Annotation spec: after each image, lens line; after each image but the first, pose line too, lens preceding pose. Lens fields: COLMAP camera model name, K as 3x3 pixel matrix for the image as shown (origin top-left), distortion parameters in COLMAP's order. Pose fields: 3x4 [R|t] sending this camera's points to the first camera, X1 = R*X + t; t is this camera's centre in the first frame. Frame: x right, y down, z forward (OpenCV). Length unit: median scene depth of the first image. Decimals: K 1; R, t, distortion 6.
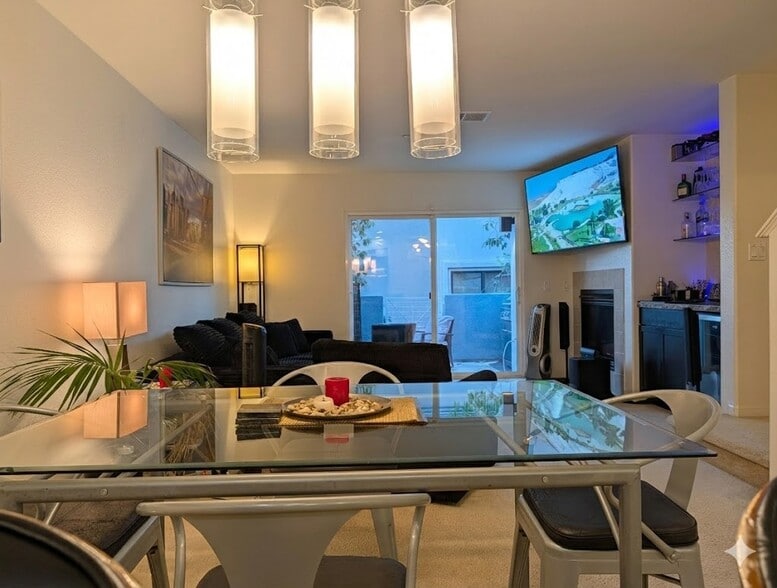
lens RADIAL K [[558.4, 0, 388.5], [0, 558.4, 294.0], [0, 0, 1]] dist [0.006334, -0.001055]
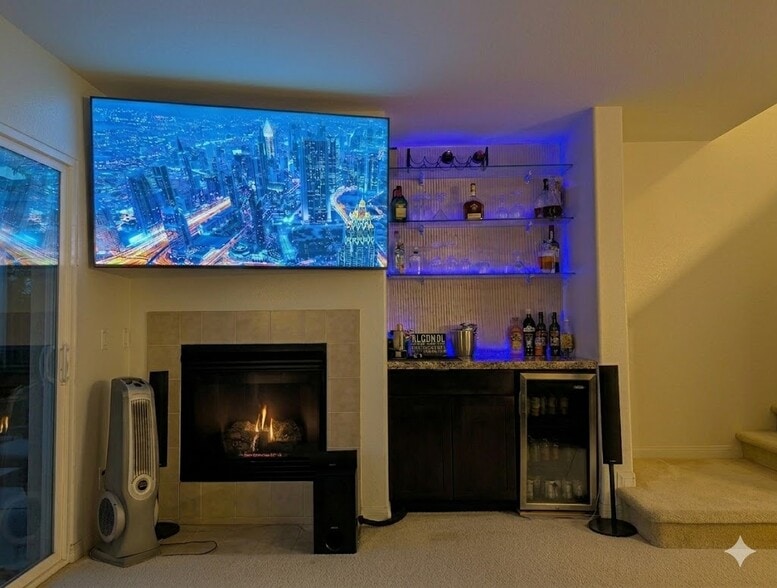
lens RADIAL K [[551.9, 0, 387.7], [0, 551.9, 301.8], [0, 0, 1]] dist [0.005296, -0.001473]
pose [[0.064943, 0.058461, 0.996175, -0.168506], [0.016176, 0.998090, -0.059628, -0.014605], [-0.997758, 0.019987, 0.063873, 0.776677]]
